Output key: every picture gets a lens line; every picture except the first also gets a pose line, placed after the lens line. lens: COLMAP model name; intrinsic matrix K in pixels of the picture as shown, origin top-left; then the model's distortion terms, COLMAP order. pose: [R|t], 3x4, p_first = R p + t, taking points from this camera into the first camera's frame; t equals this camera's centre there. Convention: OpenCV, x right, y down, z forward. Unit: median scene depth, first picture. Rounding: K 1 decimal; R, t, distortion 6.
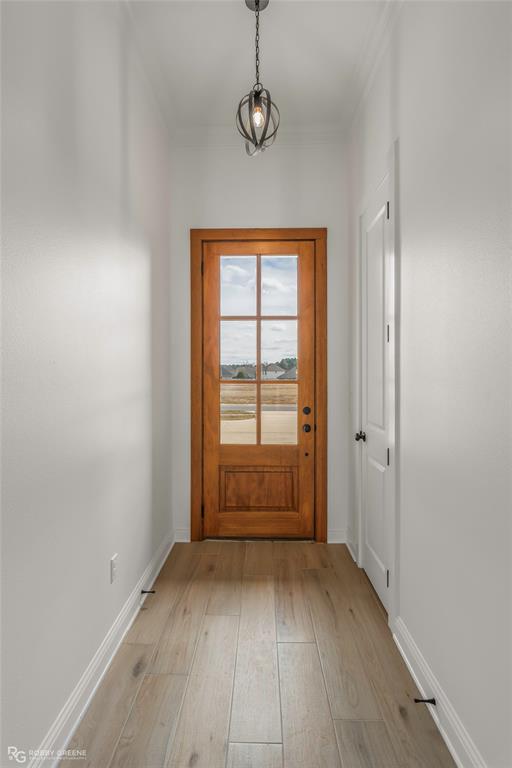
lens RADIAL K [[459.4, 0, 255.6], [0, 459.4, 383.7], [0, 0, 1]] dist [0.003202, 0.000262]
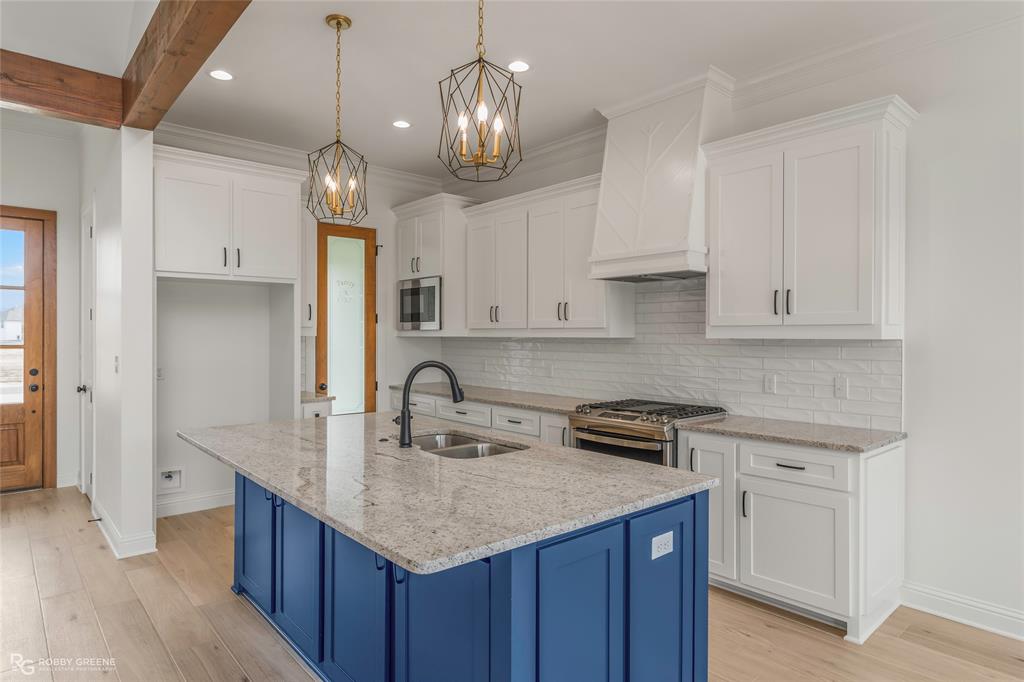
lens RADIAL K [[602.8, 0, 513.2], [0, 602.8, 343.6], [0, 0, 1]] dist [0.000815, 0.003181]
pose [[0.744867, 0.001808, 0.667211, -0.000500], [0.000479, 0.999995, -0.003245, -0.005723], [-0.667213, 0.002737, 0.744862, -0.872401]]
